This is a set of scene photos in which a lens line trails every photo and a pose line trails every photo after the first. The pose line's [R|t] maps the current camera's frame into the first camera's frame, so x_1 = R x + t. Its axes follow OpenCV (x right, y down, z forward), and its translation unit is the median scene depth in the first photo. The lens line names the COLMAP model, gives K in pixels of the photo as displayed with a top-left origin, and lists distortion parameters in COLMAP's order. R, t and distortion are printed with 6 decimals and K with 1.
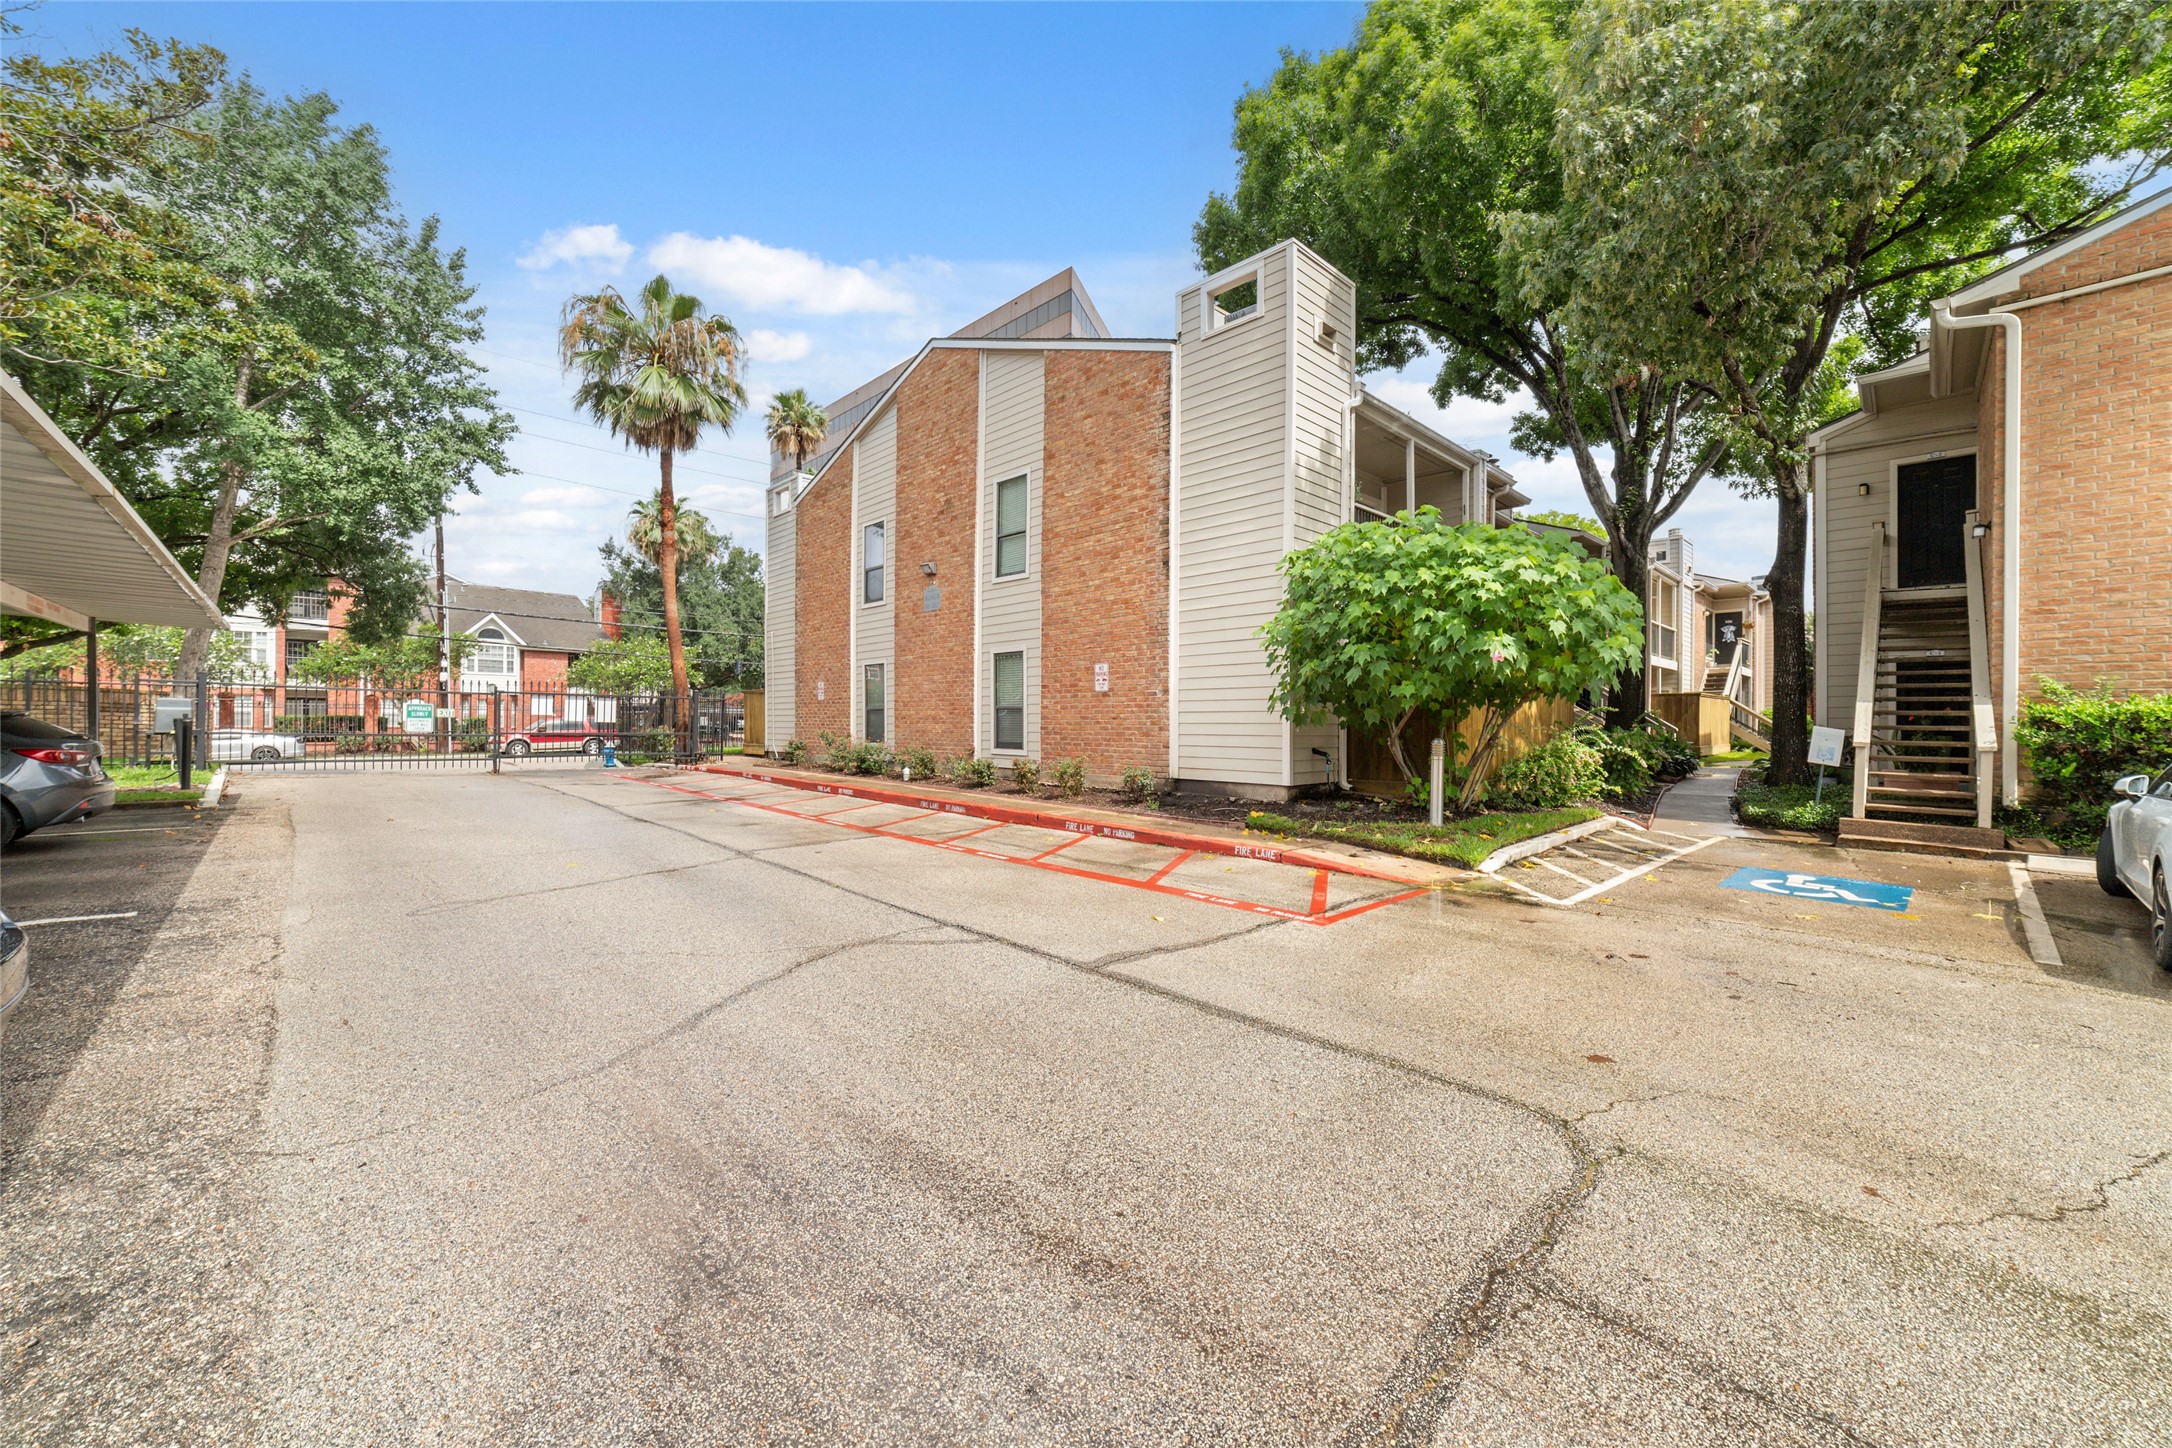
lens RADIAL K [[831.1, 0, 1090.4], [0, 831.1, 726.6], [0, 0, 1]] dist [-0.026517, 0.008201]
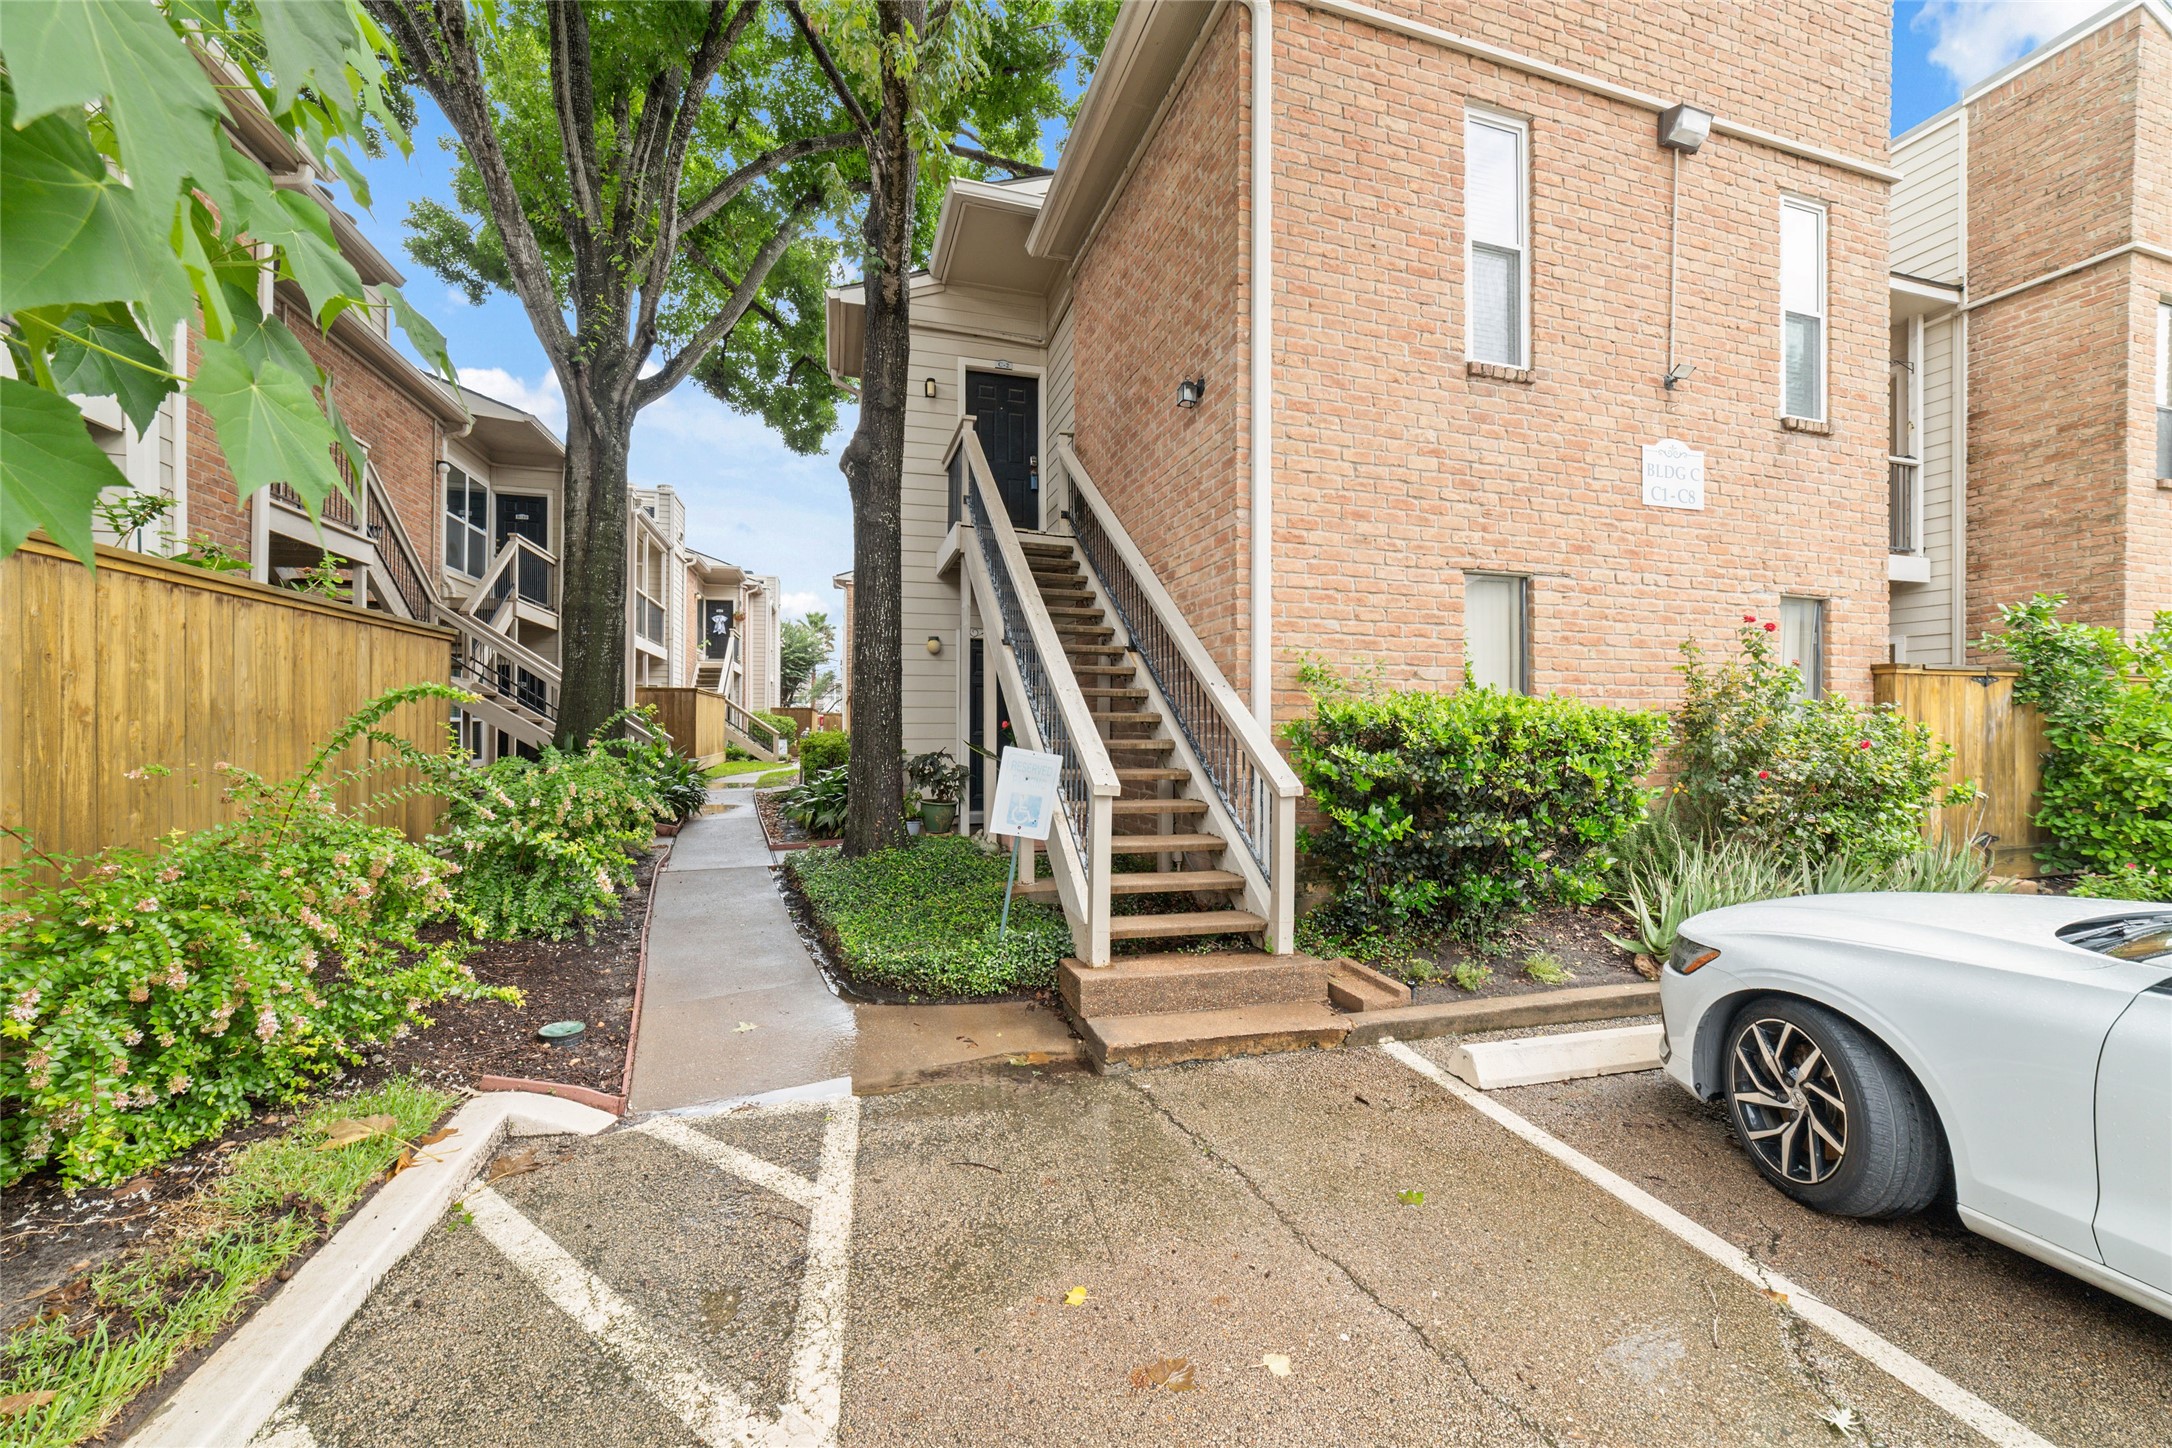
lens RADIAL K [[831.1, 0, 1090.4], [0, 831.1, 726.6], [0, 0, 1]] dist [-0.026517, 0.008201]
pose [[0.453012, -0.003665, 0.891497, 0.215727], [0.004692, 0.999988, 0.001727, -0.004576], [-0.891492, 0.003400, 0.453023, 0.314063]]
